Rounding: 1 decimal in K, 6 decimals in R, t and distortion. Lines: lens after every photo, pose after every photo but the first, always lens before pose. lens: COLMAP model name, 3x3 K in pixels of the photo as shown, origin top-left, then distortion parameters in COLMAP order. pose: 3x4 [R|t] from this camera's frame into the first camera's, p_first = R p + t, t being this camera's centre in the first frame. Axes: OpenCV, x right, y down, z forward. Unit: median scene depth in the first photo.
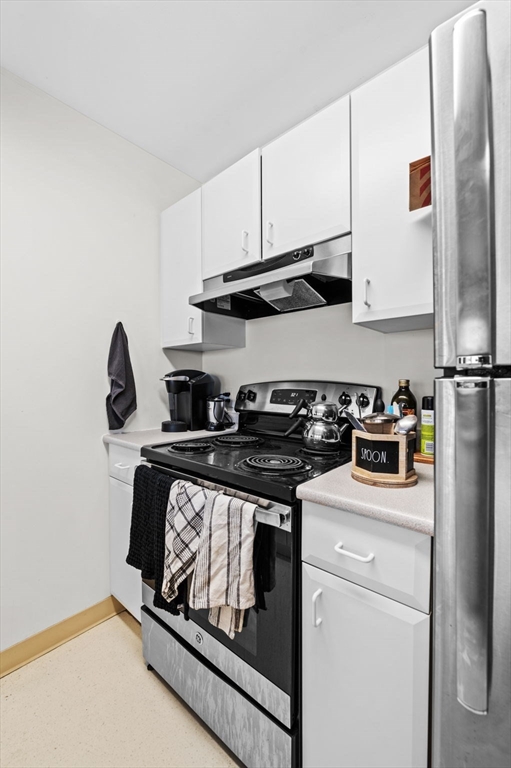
lens RADIAL K [[319.5, 0, 253.6], [0, 319.5, 387.2], [0, 0, 1]] dist [-0.010512, -0.001288]
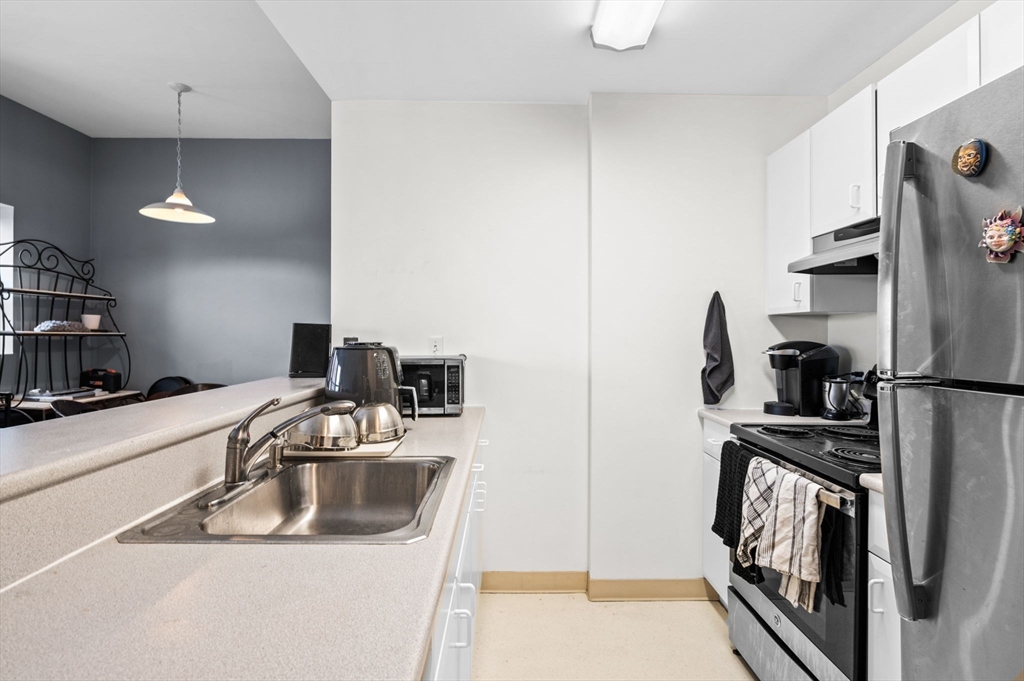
lens RADIAL K [[502.1, 0, 505.6], [0, 502.1, 334.8], [0, 0, 1]] dist [-0.002575, -0.003196]
pose [[0.657636, 0.002651, -0.753331, 0.415657], [-0.017192, 0.999786, -0.011490, -0.067435], [0.753140, 0.020508, 0.657541, -0.643582]]
